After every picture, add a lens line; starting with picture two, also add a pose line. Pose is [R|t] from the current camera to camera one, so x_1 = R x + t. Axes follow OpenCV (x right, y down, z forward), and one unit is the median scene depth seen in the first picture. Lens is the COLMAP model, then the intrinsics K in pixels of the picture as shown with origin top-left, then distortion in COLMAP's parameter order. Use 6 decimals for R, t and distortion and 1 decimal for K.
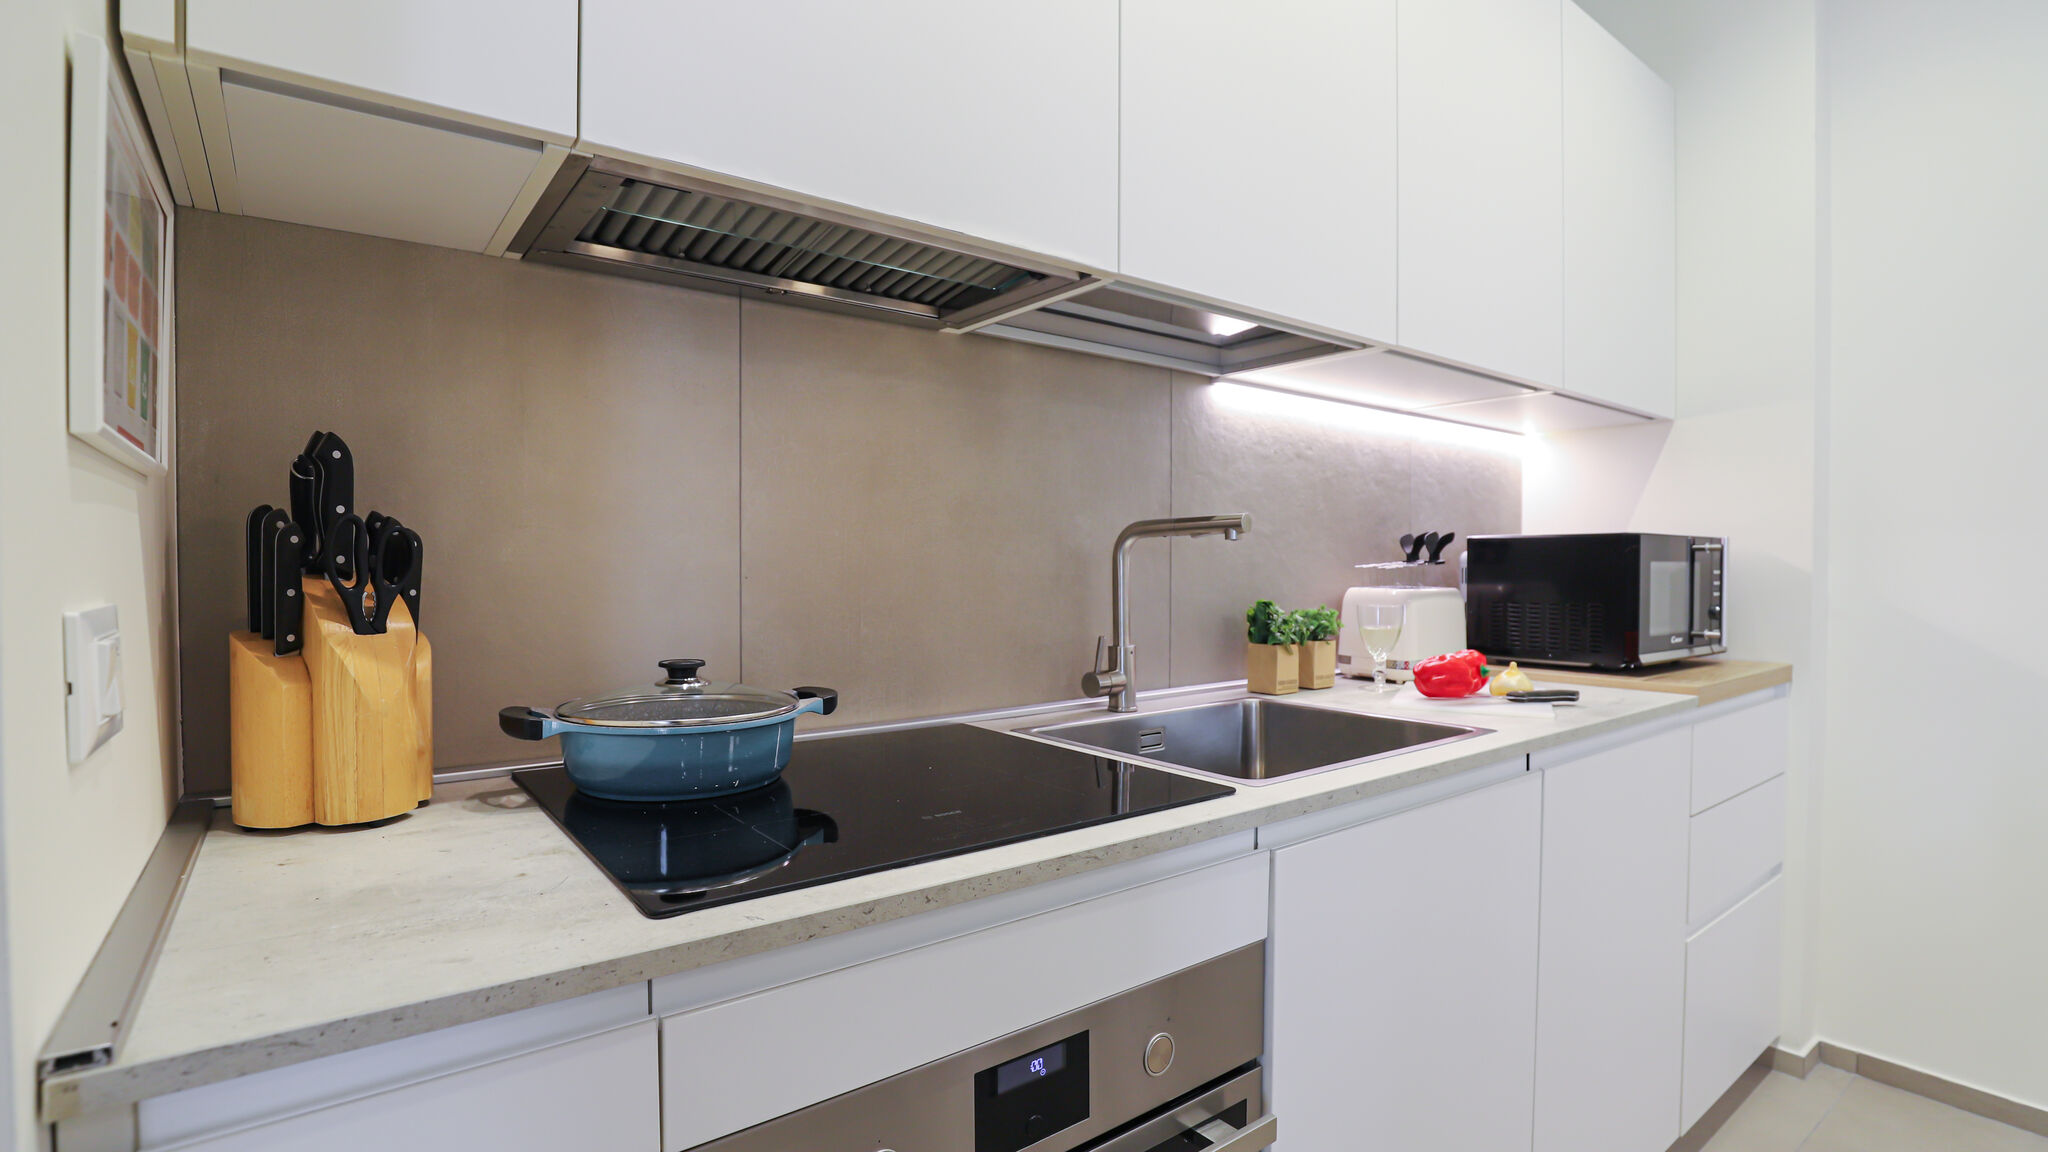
lens RADIAL K [[948.8, 0, 1027.0], [0, 948.8, 571.1], [0, 0, 1]] dist [-0.025572, 0.005587]
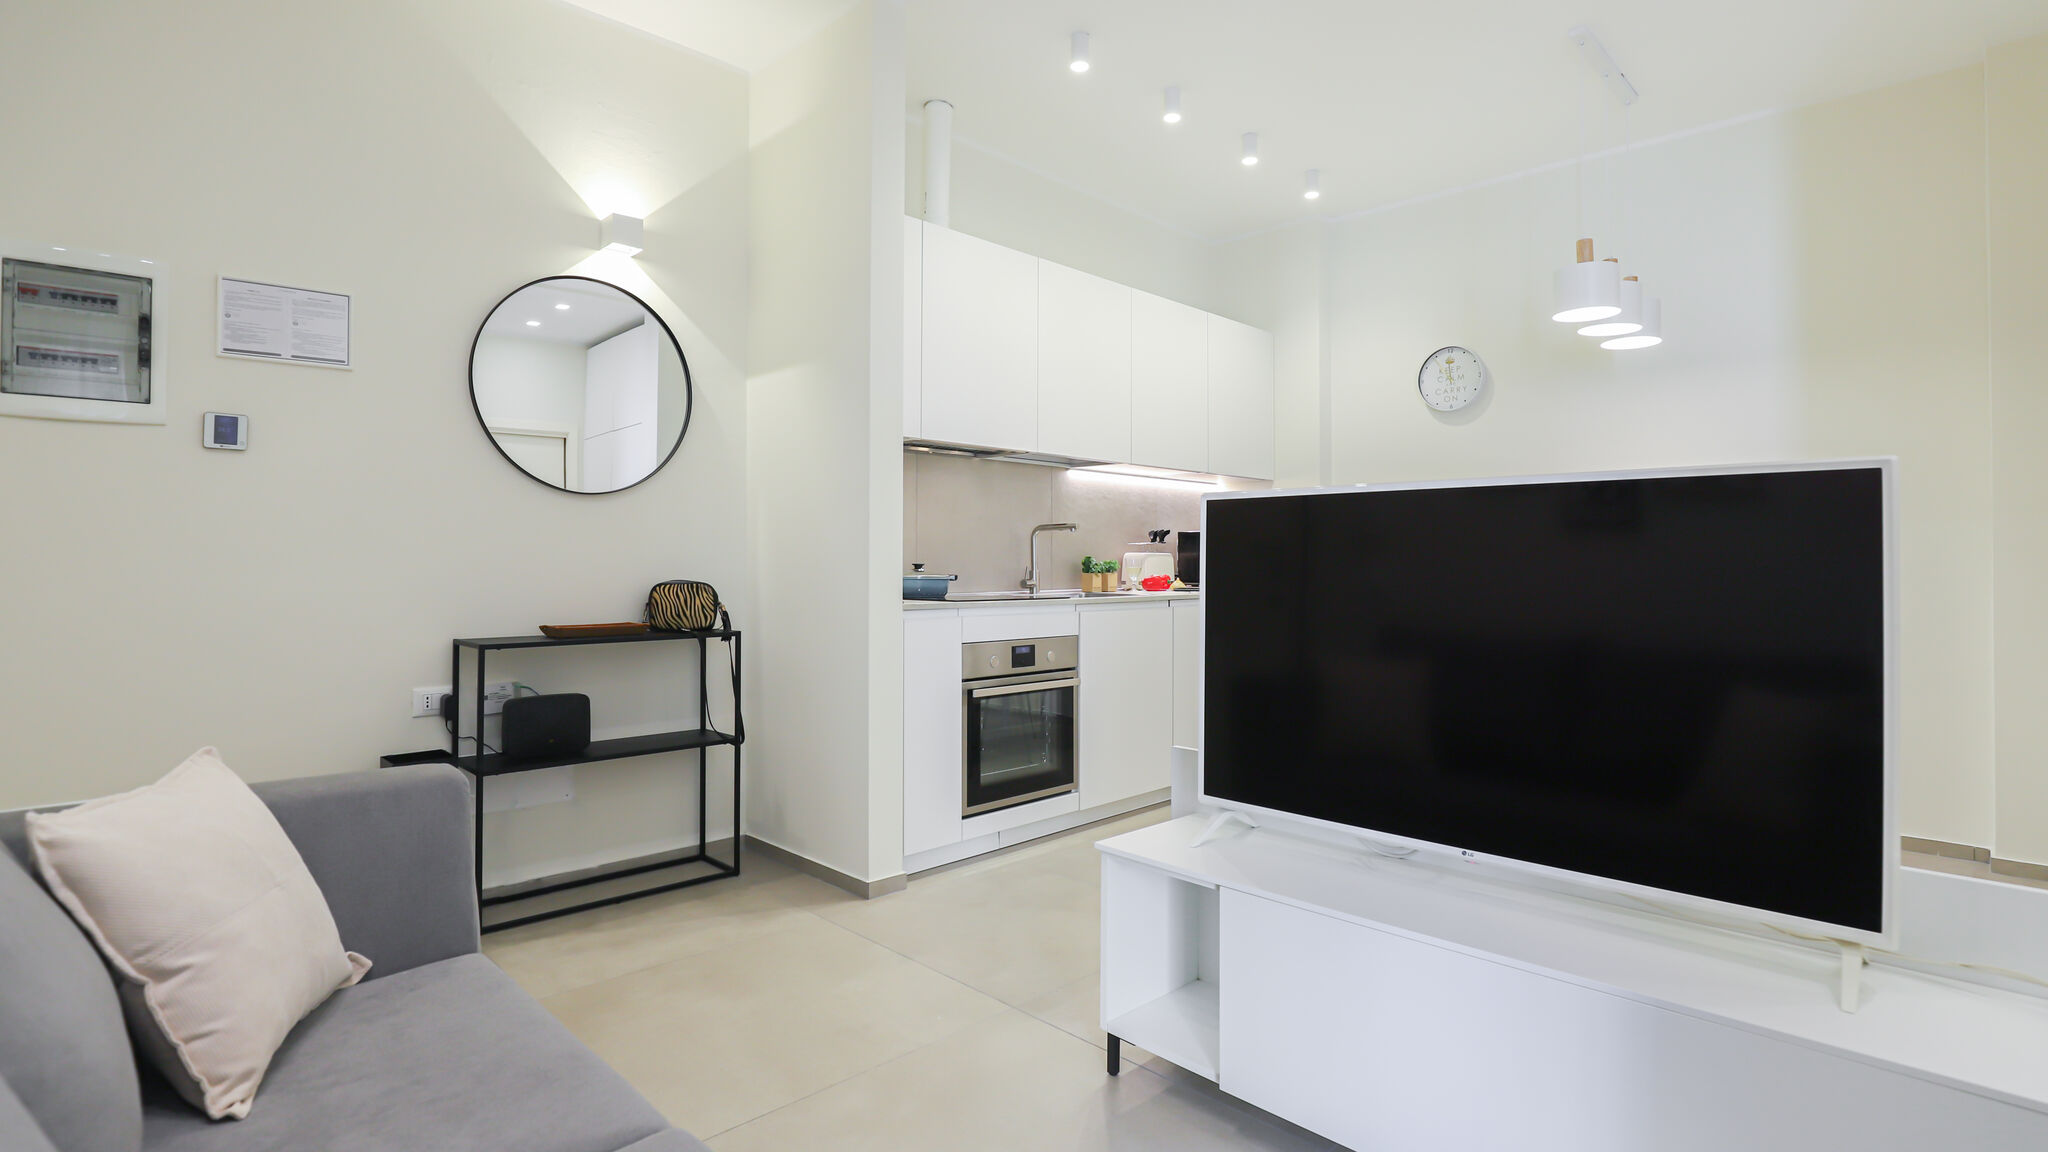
lens RADIAL K [[948.8, 0, 1023.9], [0, 948.8, 566.4], [0, 0, 1]] dist [-0.025572, 0.005587]
pose [[0.991894, -0.005284, 0.126954, -0.238457], [0.006155, 0.999960, -0.006472, 0.072333], [-0.126915, 0.007201, 0.991887, -1.471514]]
